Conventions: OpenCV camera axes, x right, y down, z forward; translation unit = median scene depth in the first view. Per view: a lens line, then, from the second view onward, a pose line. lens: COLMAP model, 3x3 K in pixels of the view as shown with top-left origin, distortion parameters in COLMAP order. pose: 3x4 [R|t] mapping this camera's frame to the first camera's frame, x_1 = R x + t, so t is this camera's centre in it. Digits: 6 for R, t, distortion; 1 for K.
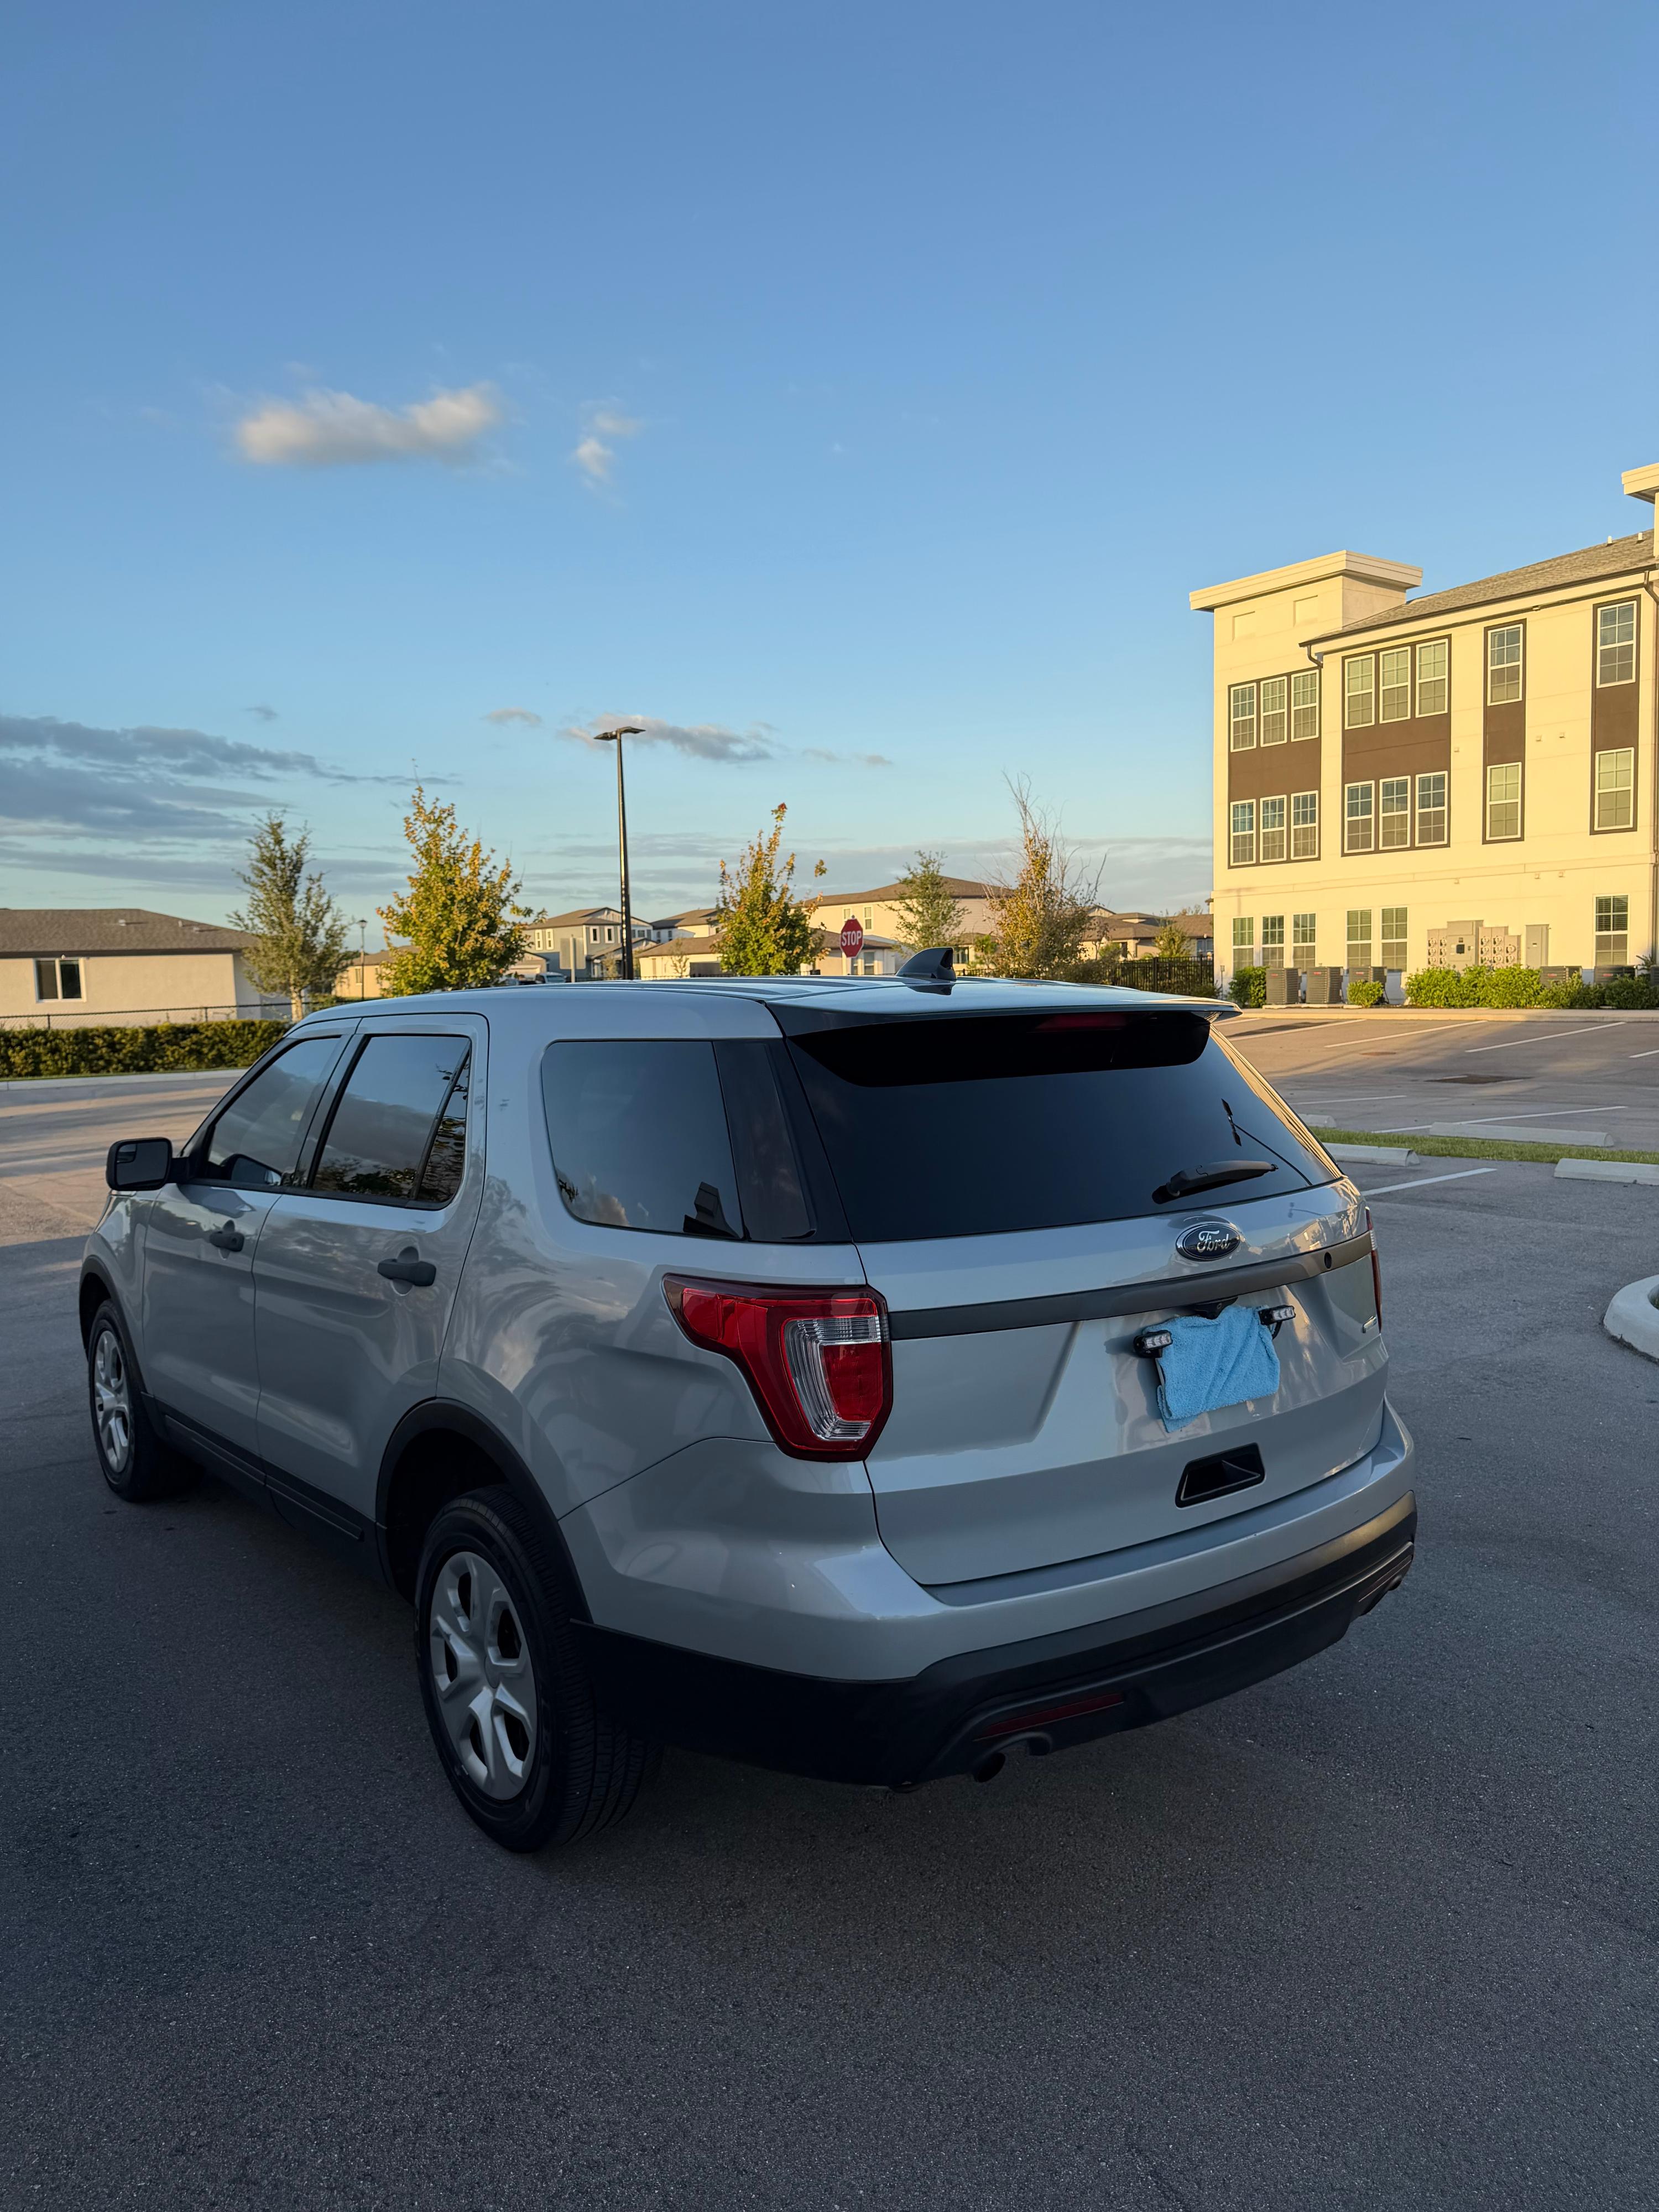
lens RADIAL K [[1681.9, 0, 659.4], [0, 1681.9, 1076.0], [0, 0, 1]] dist [-0.045955, 0.002334]
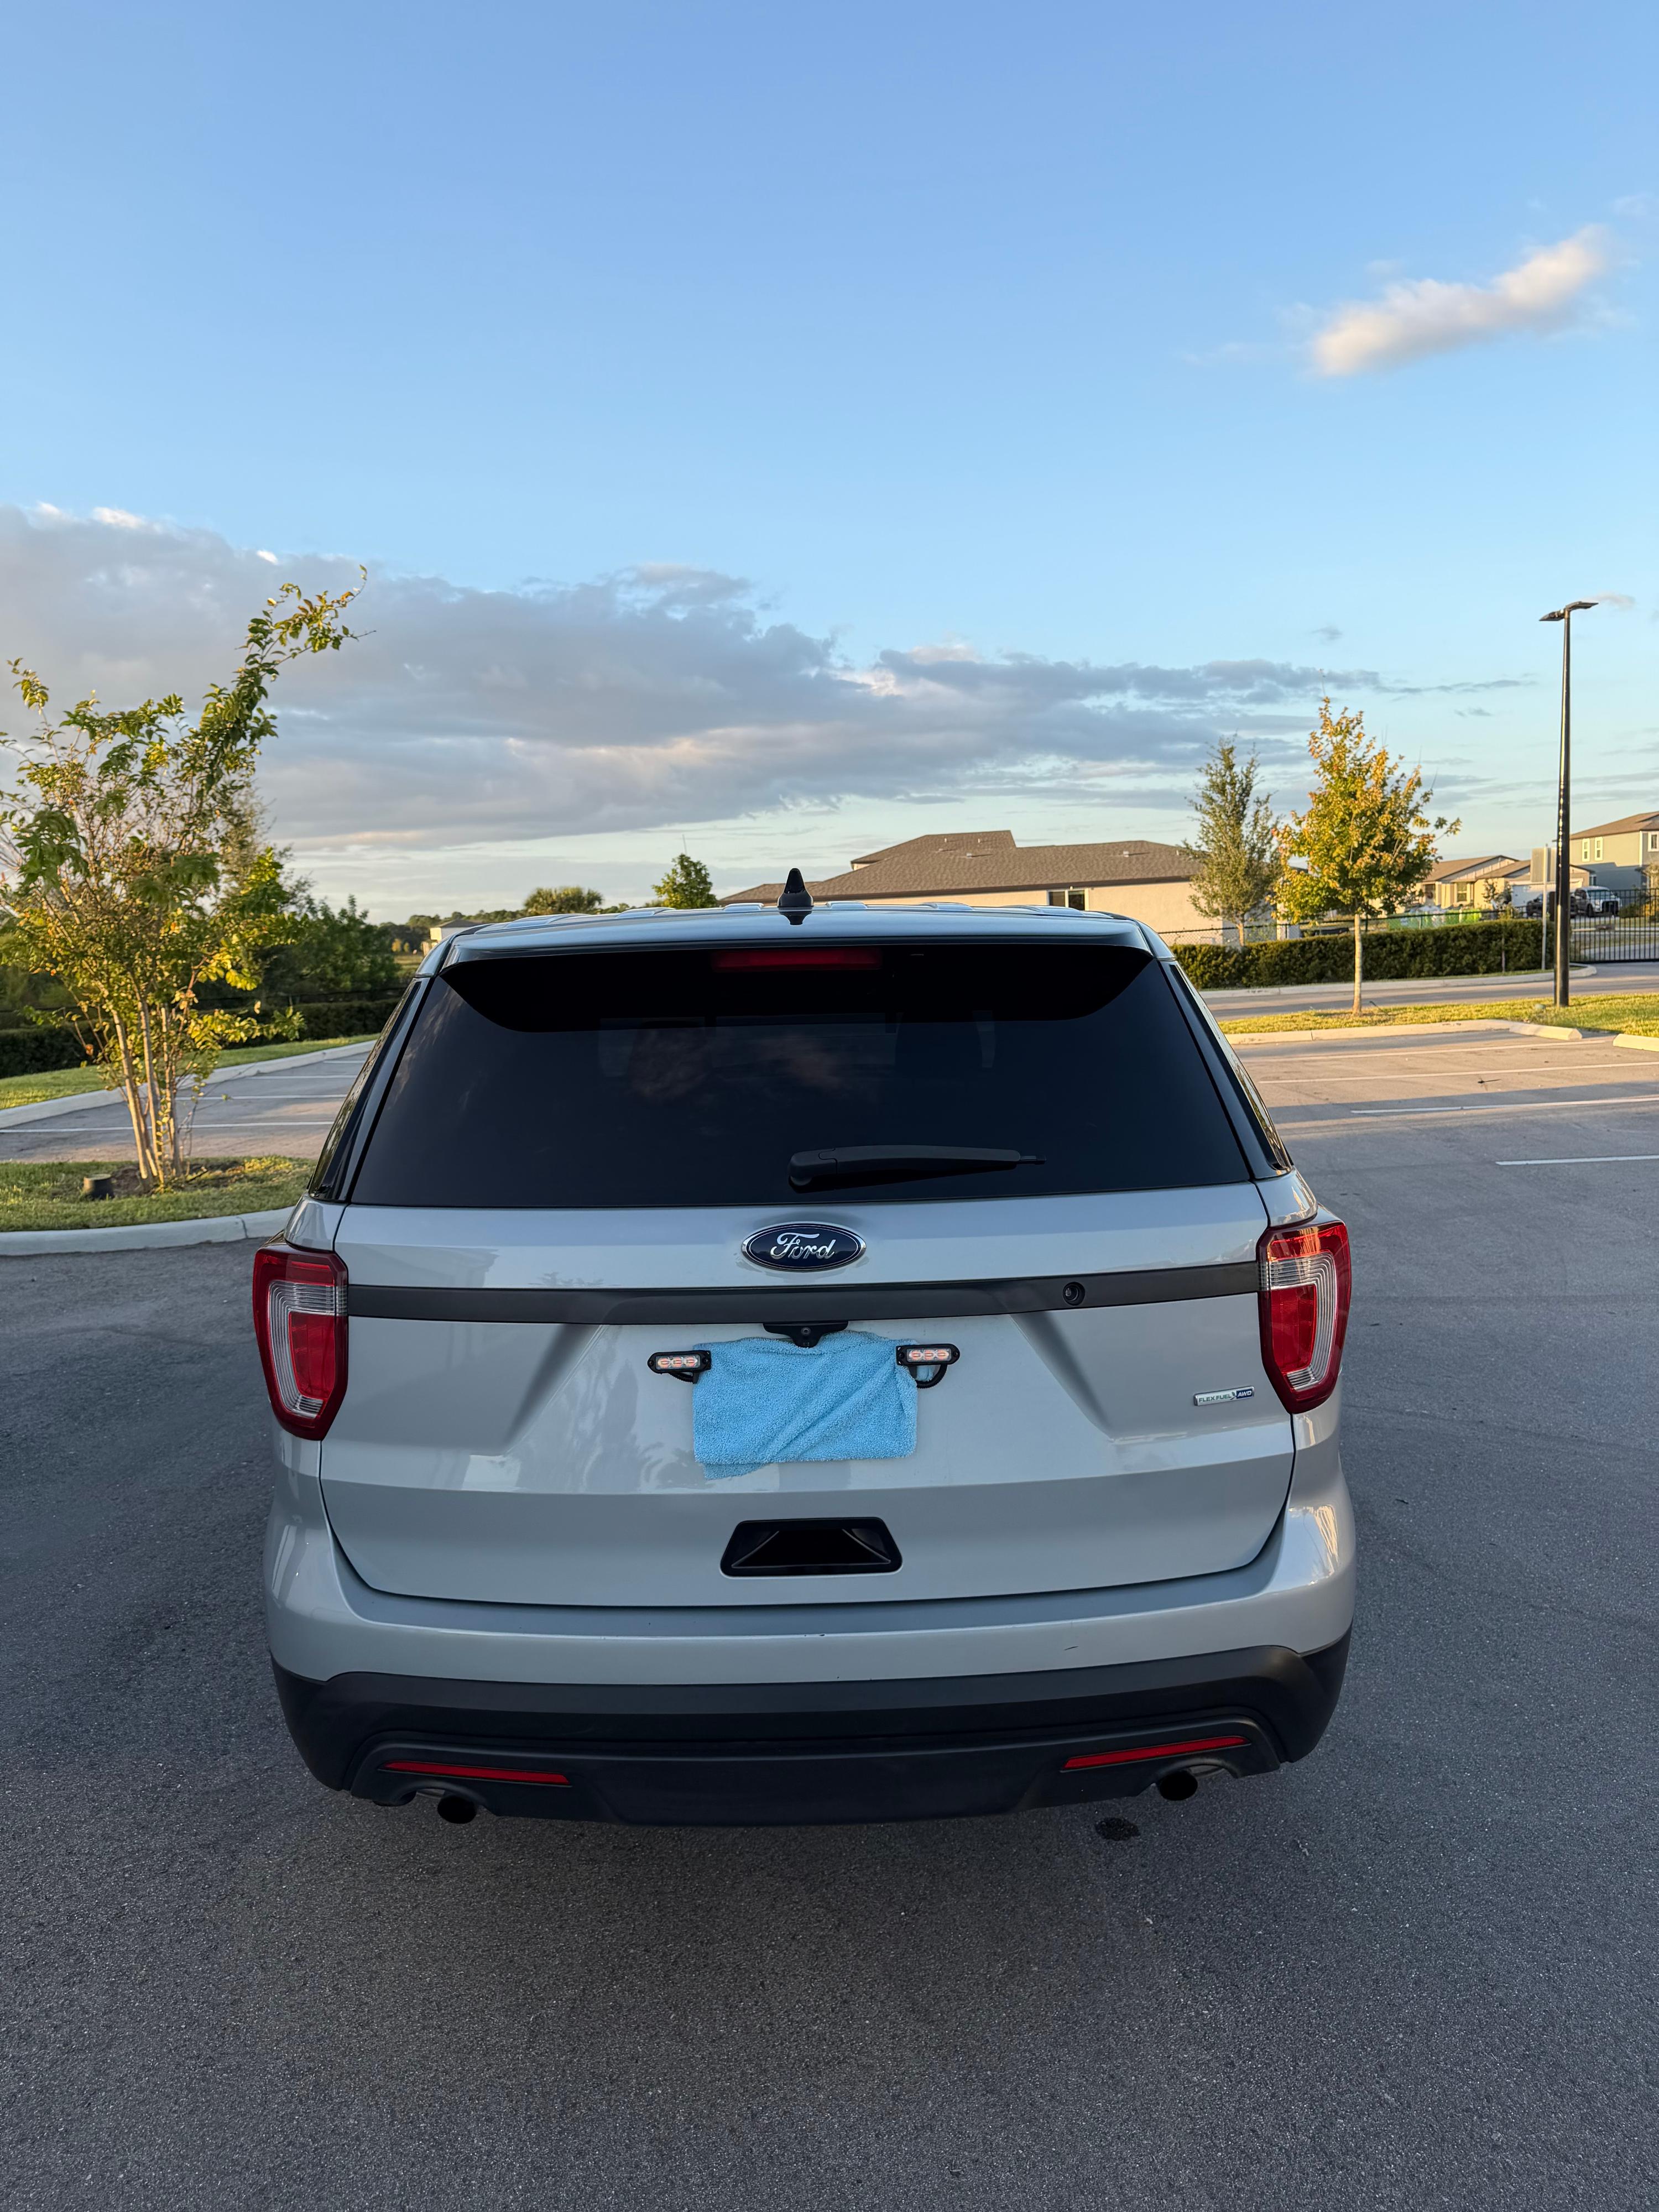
lens RADIAL K [[1564.3, 0, 829.5], [0, 1564.3, 1106.0], [0, 0, 1]] dist [0.001405, -0.030689]
pose [[0.790669, 0.046905, -0.610445, 0.168346], [-0.002808, 0.997328, 0.072995, -0.003697], [0.612238, -0.056000, 0.788688, 0.097542]]
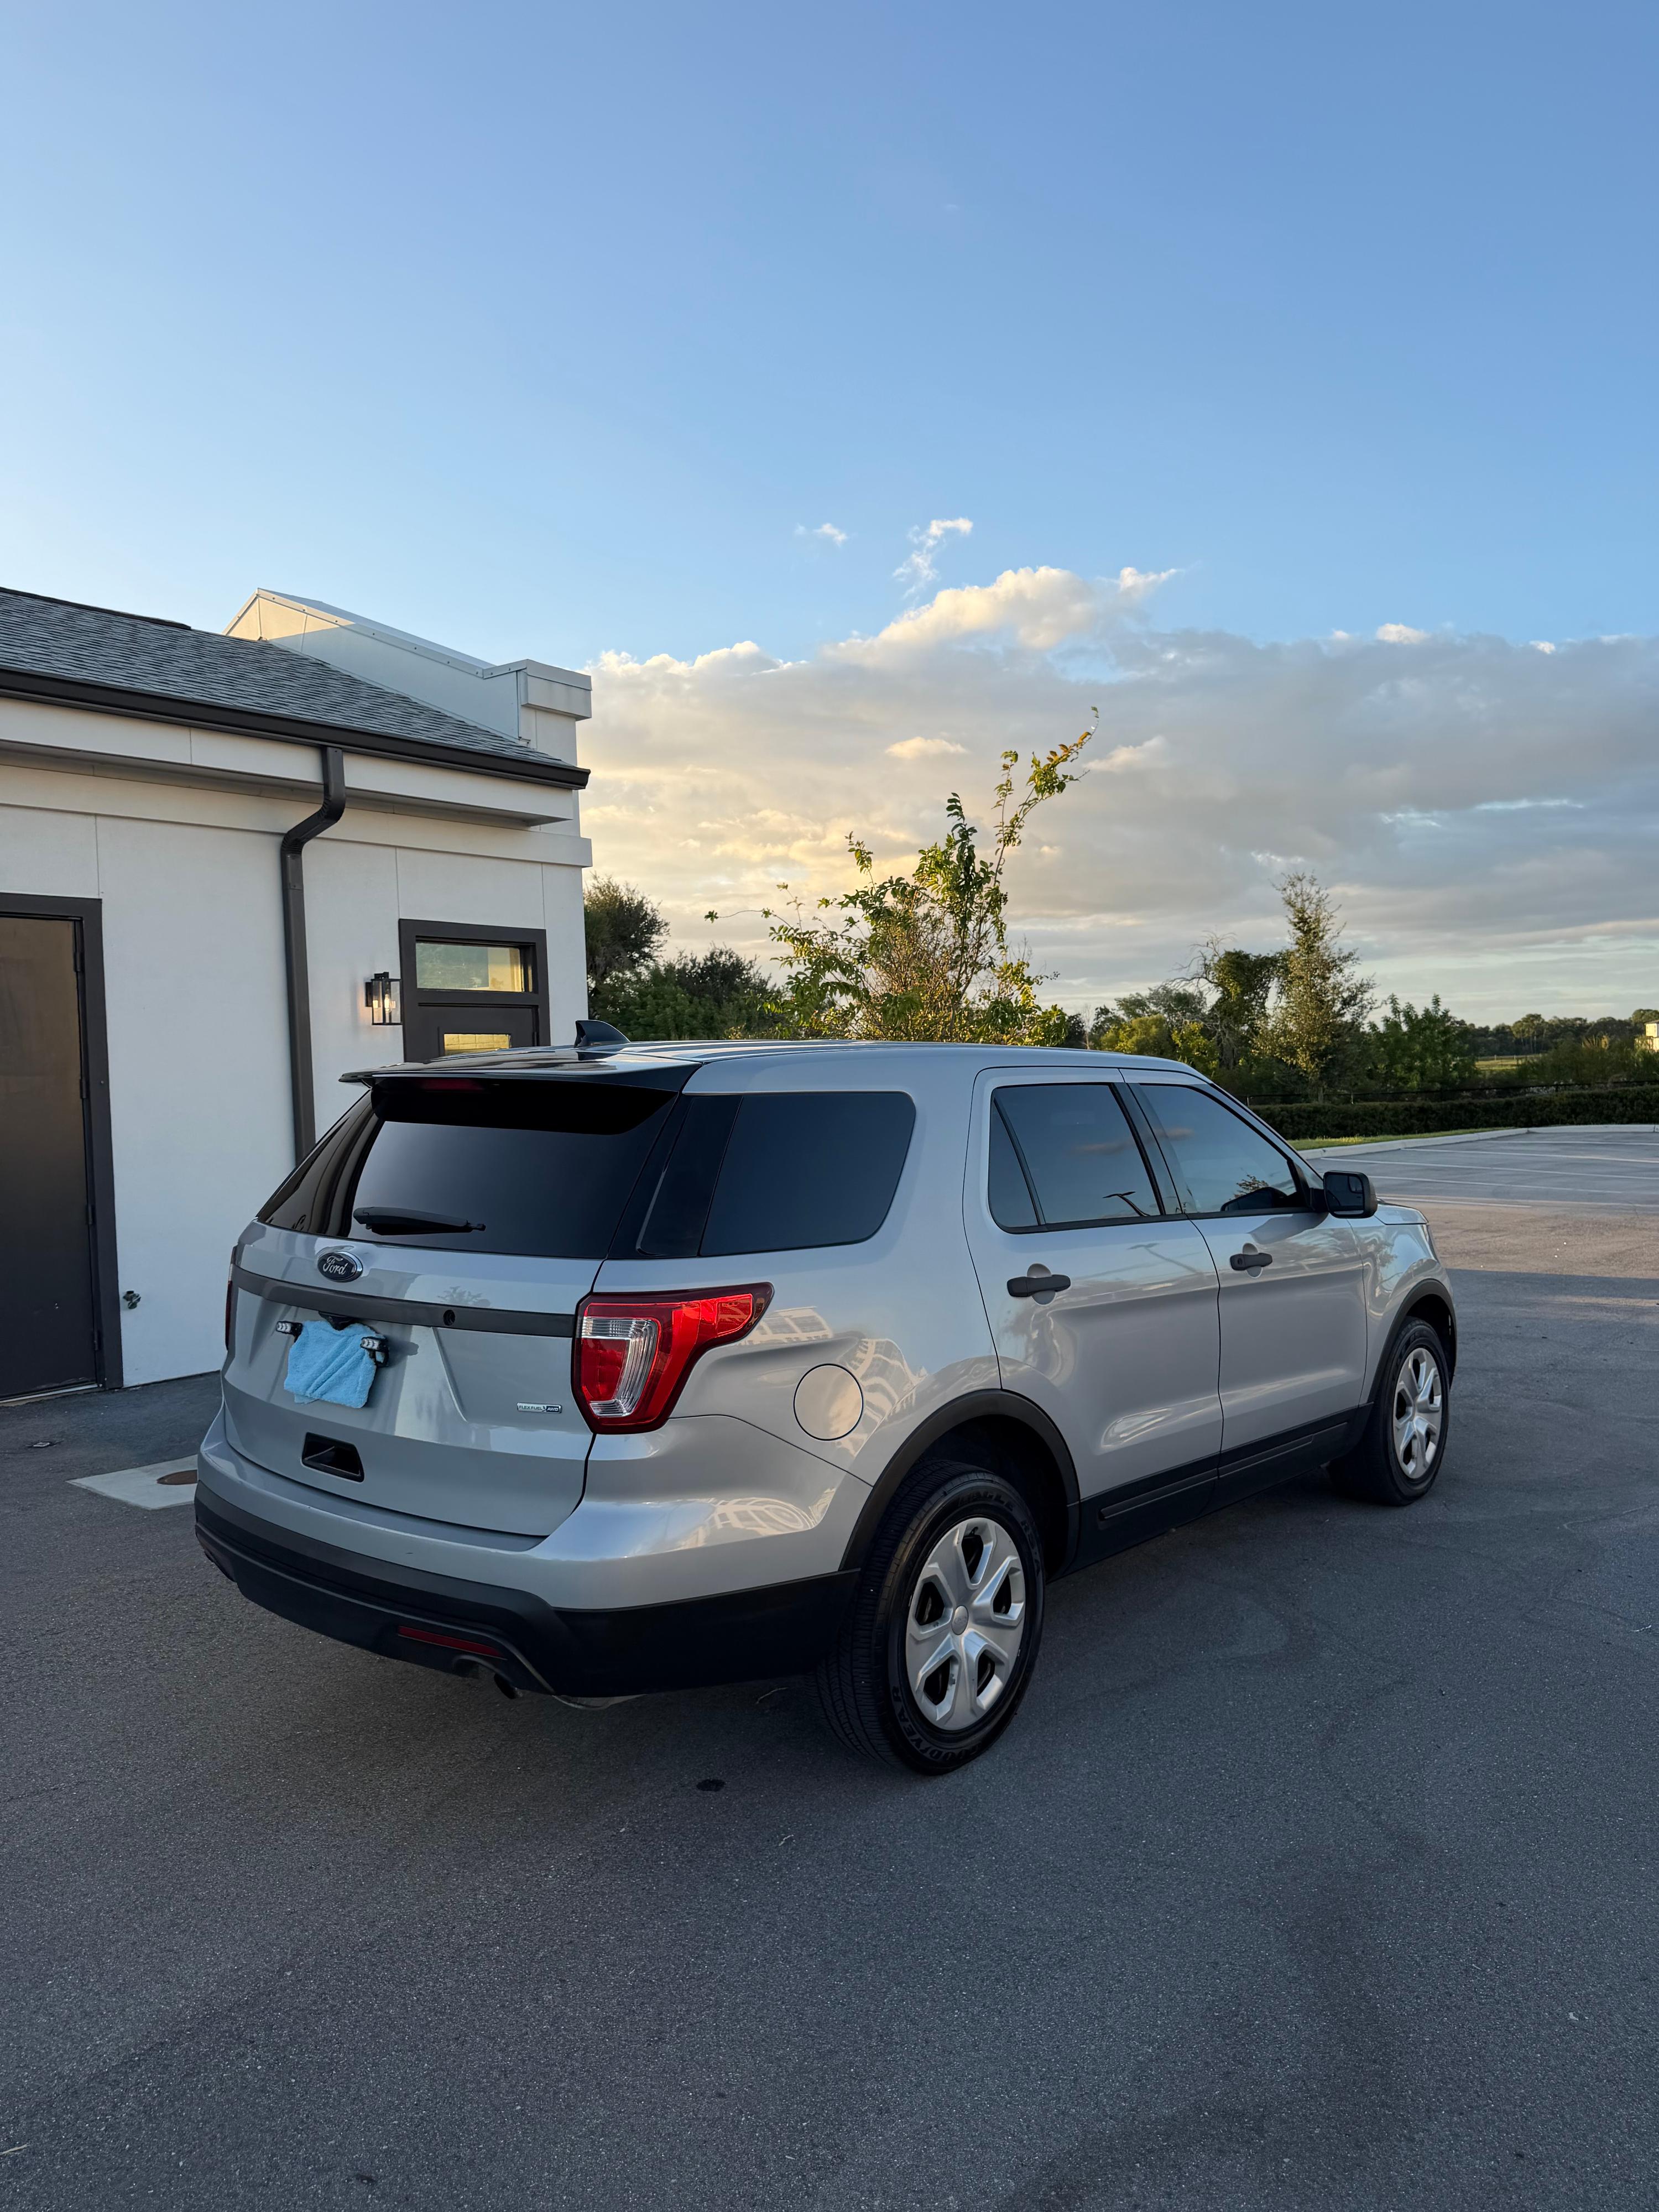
lens RADIAL K [[1564.3, 0, 829.5], [0, 1564.3, 1106.0], [0, 0, 1]] dist [0.001405, -0.030689]
pose [[0.165553, 0.027197, -0.985826, 0.332204], [-0.025354, 0.999407, 0.023313, -0.011739], [0.985875, 0.021135, 0.166144, 0.253974]]
